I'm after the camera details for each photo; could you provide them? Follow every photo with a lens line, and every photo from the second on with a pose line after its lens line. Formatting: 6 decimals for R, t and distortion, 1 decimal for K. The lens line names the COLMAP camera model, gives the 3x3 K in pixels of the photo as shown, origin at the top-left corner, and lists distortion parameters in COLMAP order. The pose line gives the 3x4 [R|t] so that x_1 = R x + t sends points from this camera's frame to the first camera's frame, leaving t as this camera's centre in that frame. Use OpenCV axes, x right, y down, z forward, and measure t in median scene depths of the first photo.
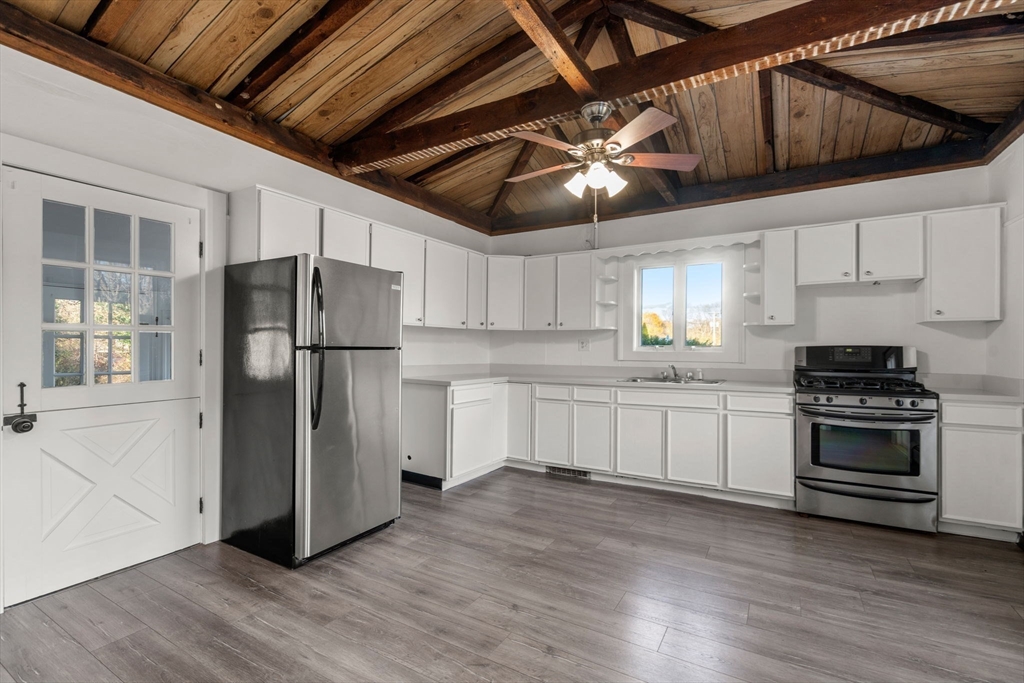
lens RADIAL K [[464.5, 0, 512.0], [0, 464.5, 341.5], [0, 0, 1]] dist [-0.001257, 0.001092]
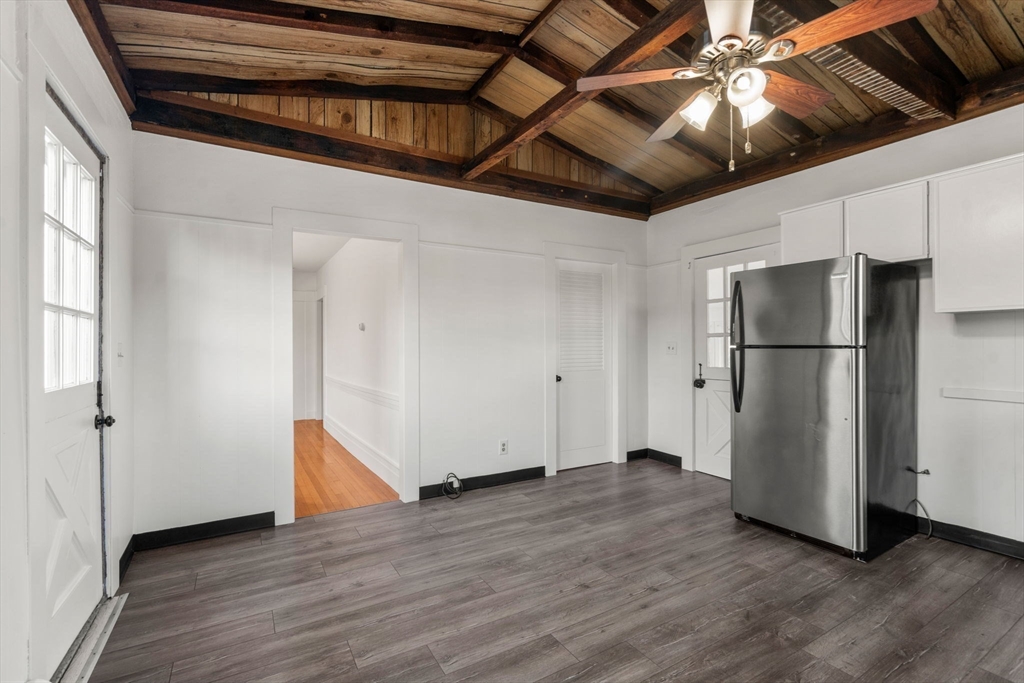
lens RADIAL K [[464.5, 0, 512.0], [0, 464.5, 341.5], [0, 0, 1]] dist [-0.001257, 0.001092]
pose [[-0.481697, -0.009741, -0.876283, 0.617003], [0.009867, 0.999815, -0.016538, 0.009732], [0.876282, -0.016612, -0.481512, 0.693172]]
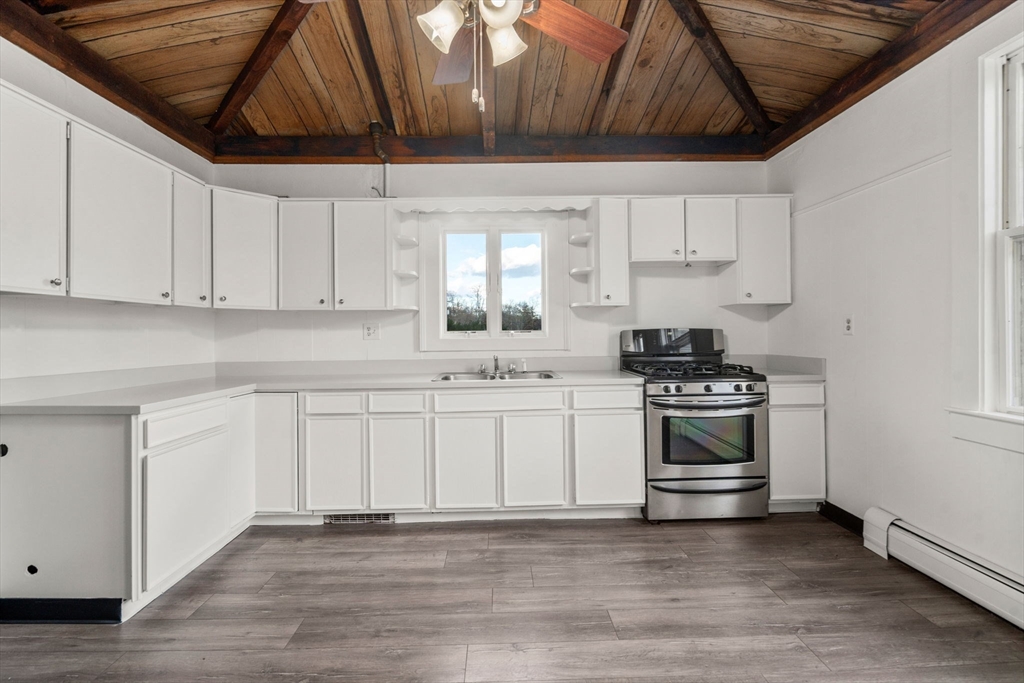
lens RADIAL K [[461.6, 0, 508.8], [0, 461.6, 333.7], [0, 0, 1]] dist [-0.002737, 0.000333]
pose [[0.851860, -0.012743, 0.523614, -0.050318], [0.007521, 0.999899, 0.012099, 0.004818], [-0.523715, -0.006369, 0.851870, 0.357253]]
